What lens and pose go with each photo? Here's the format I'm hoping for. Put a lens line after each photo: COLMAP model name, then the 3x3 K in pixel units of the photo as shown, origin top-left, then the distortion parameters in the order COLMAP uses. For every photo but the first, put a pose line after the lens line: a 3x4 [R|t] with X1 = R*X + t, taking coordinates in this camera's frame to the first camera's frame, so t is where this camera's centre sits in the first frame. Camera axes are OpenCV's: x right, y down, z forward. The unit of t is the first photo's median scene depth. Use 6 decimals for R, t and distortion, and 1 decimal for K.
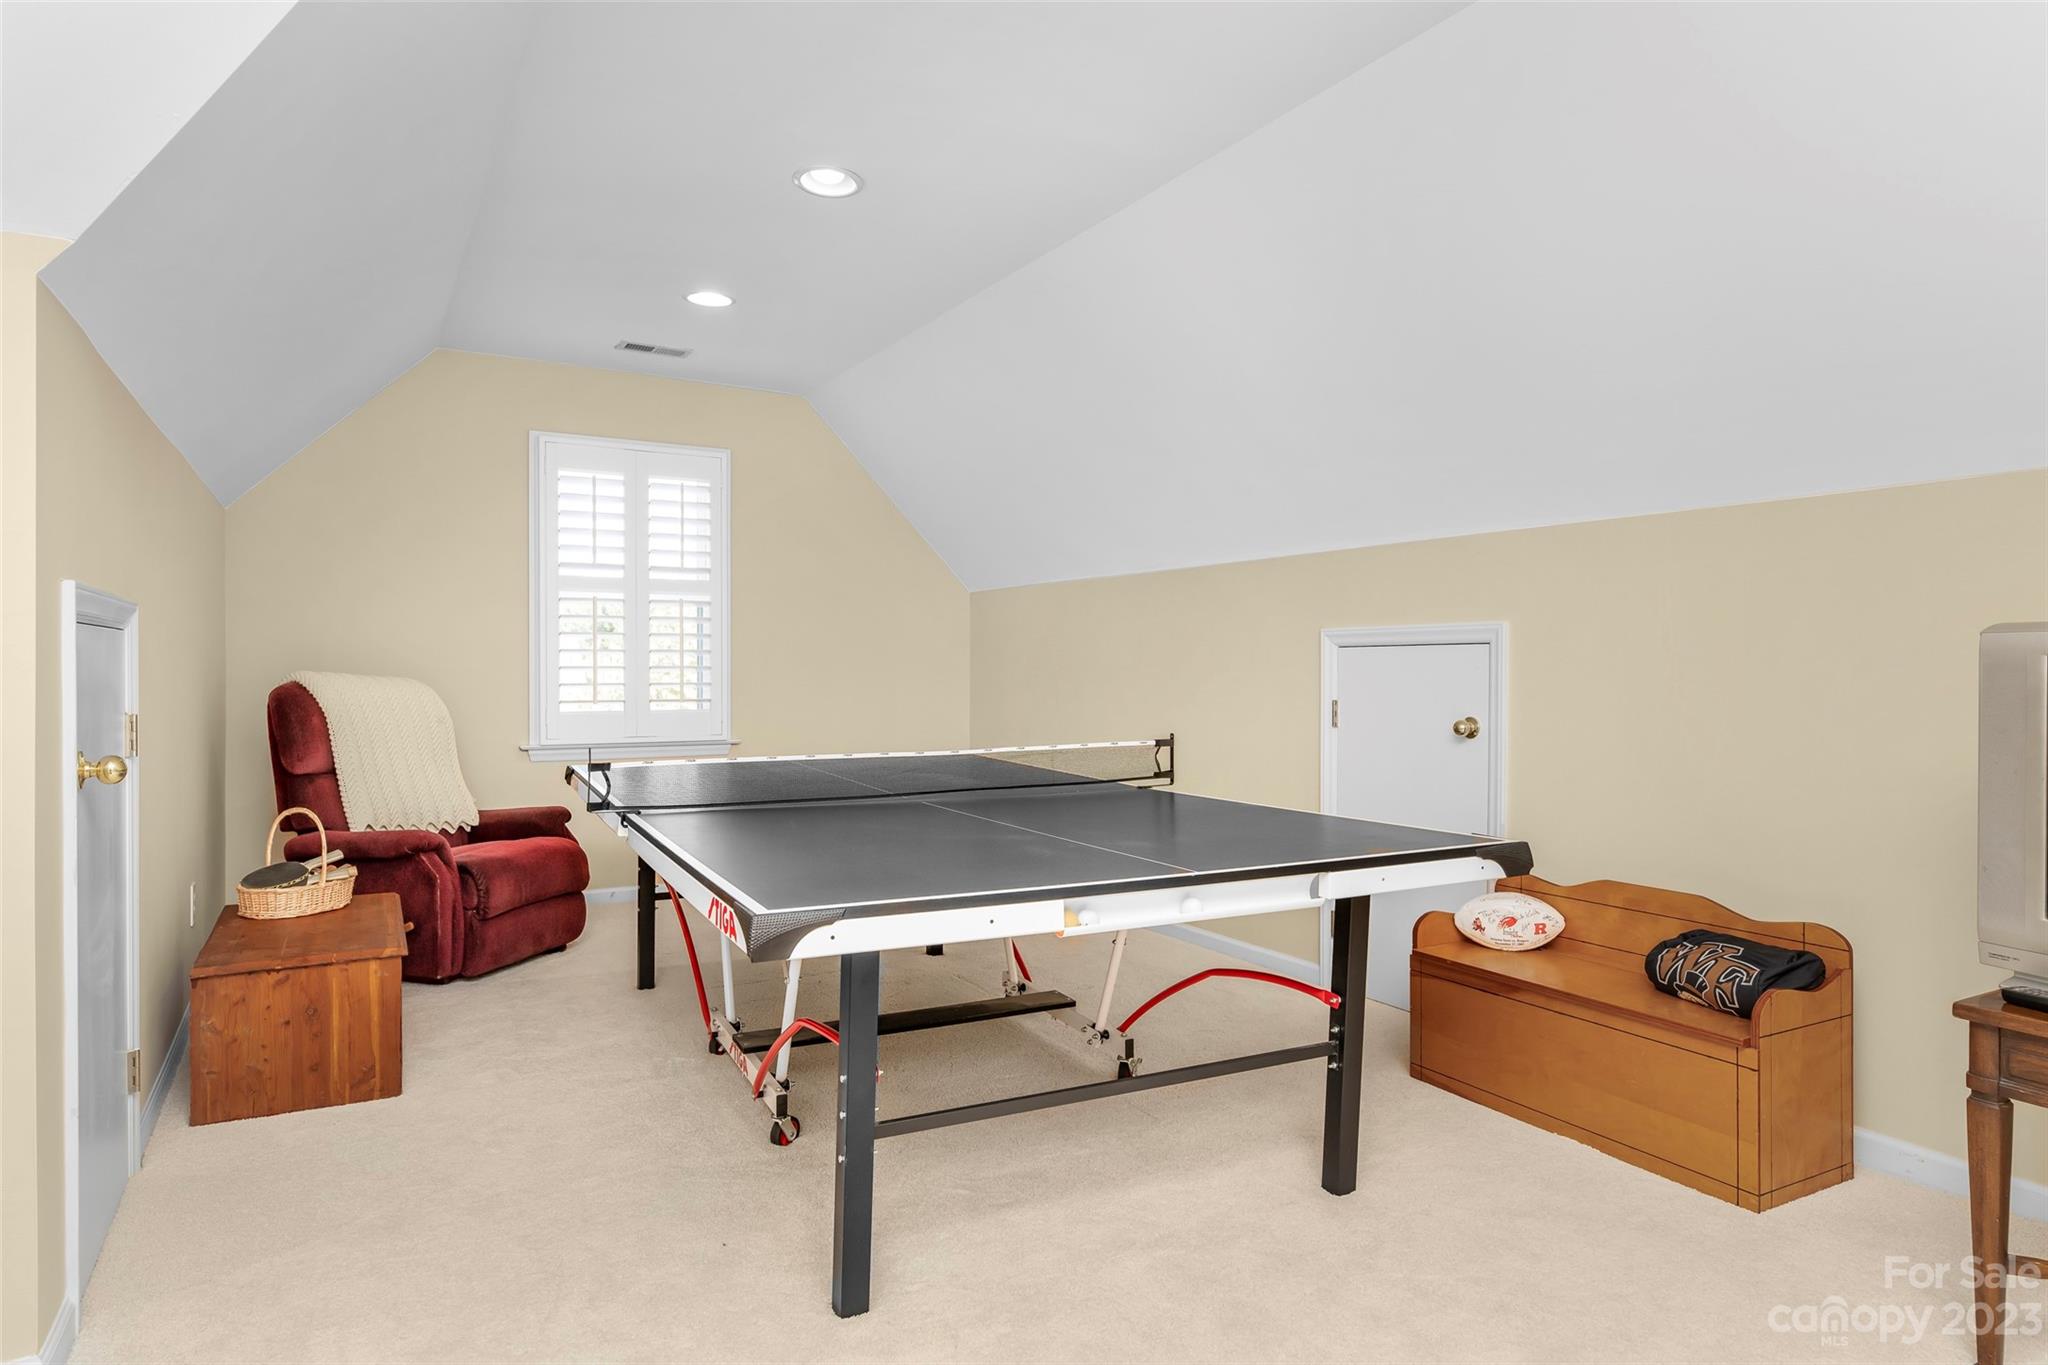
lens RADIAL K [[1221.6, 0, 1023.0], [0, 1221.6, 663.3], [0, 0, 1]] dist [0.005877, -0.003143]
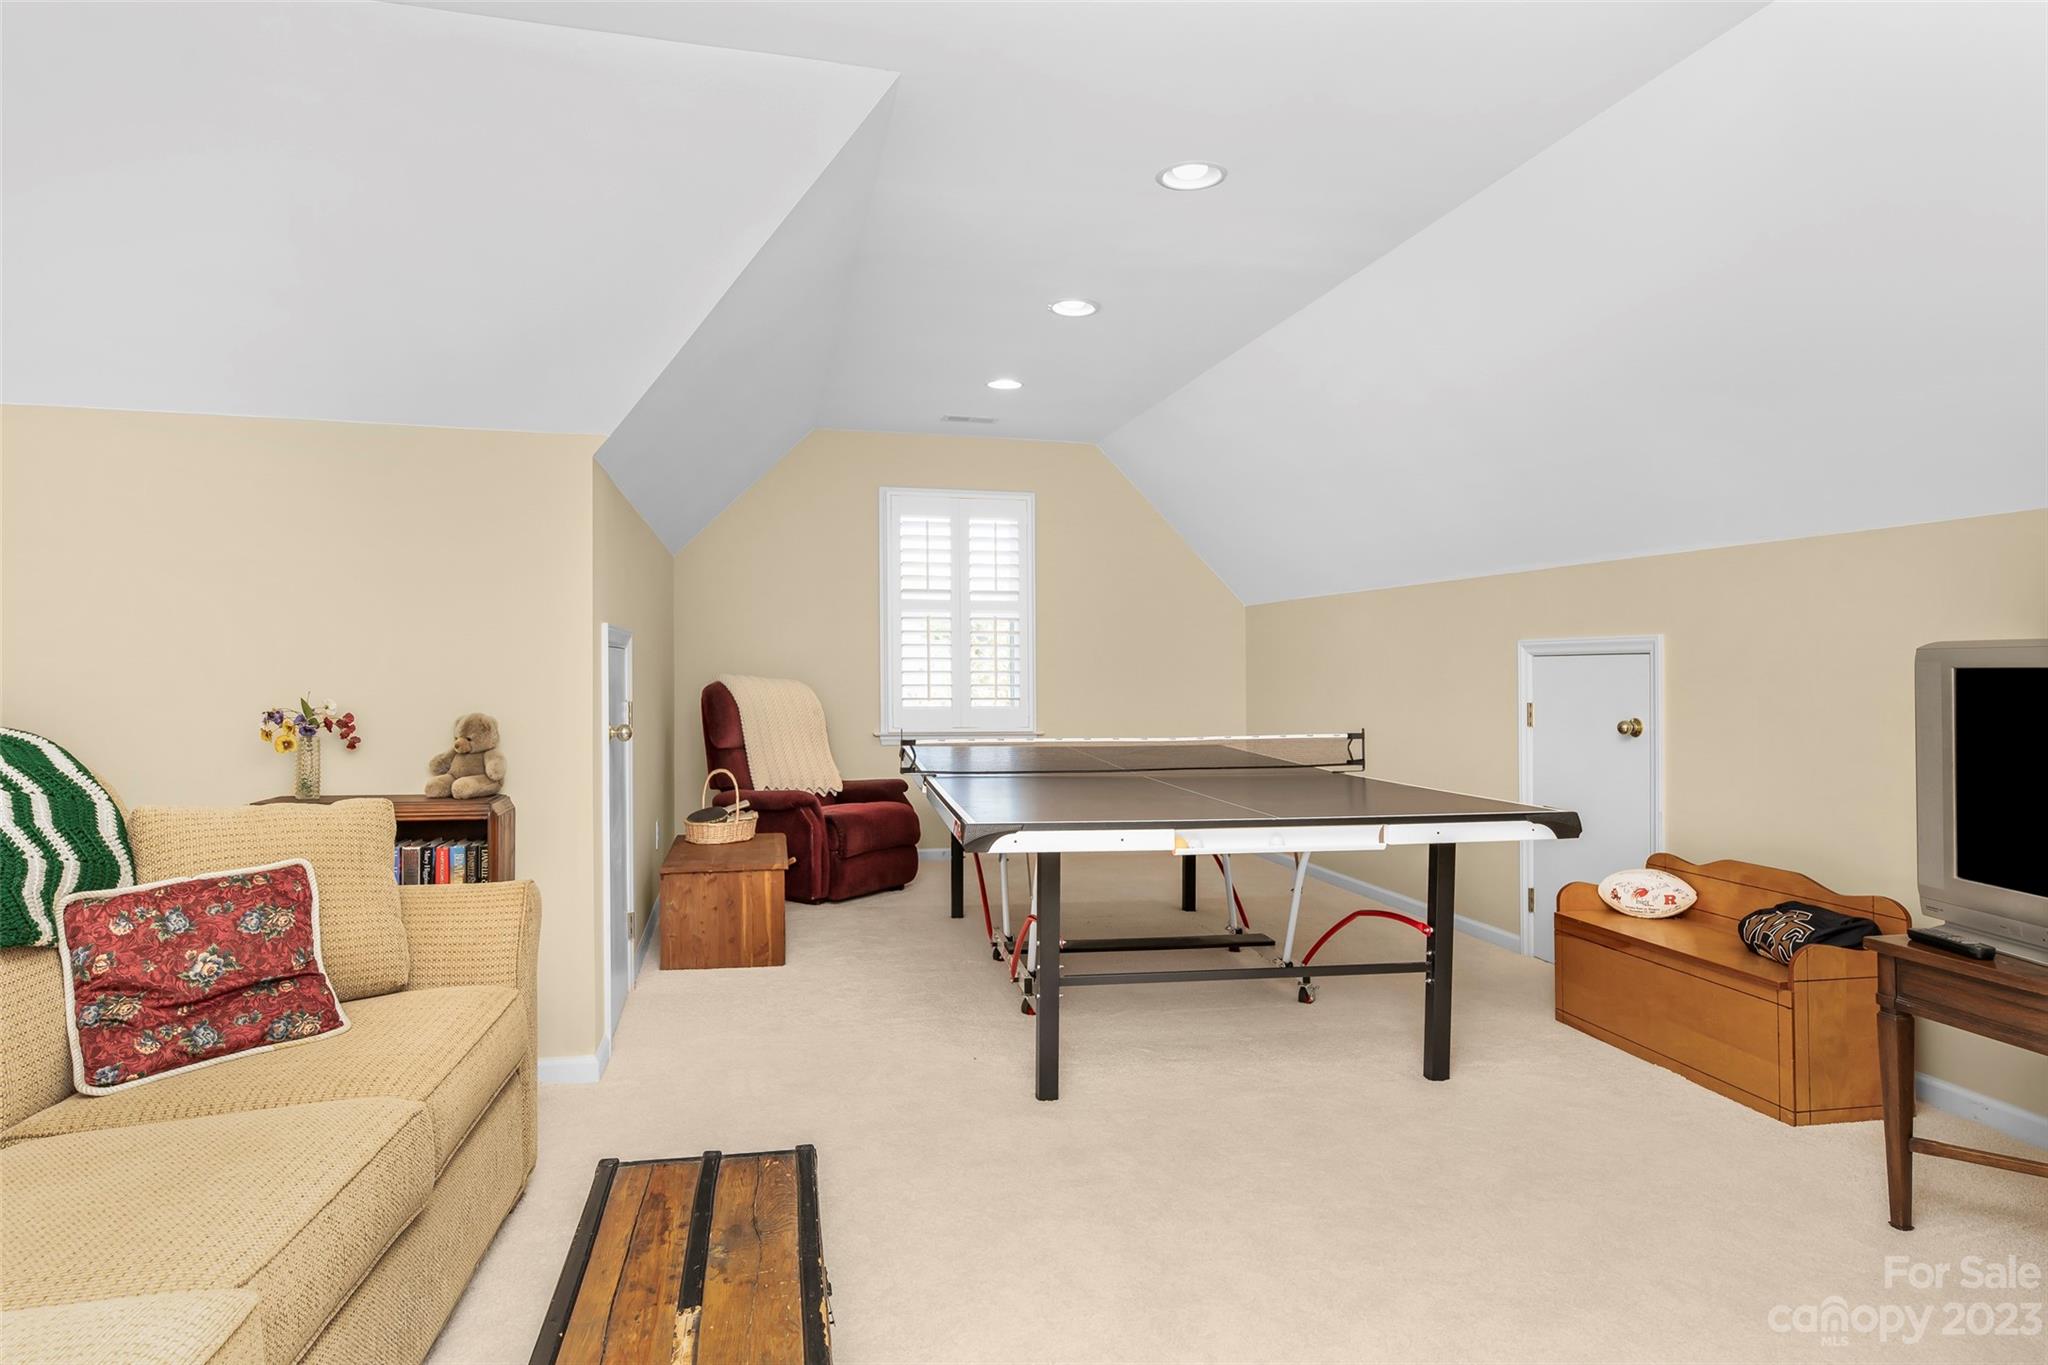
lens RADIAL K [[1221.6, 0, 1025.3], [0, 1221.6, 690.3], [0, 0, 1]] dist [0.005877, -0.003143]
pose [[0.958586, 0.006696, -0.284724, 0.161931], [-0.001247, 0.999813, 0.019313, -0.003504], [0.284800, -0.018158, 0.958415, -0.278815]]
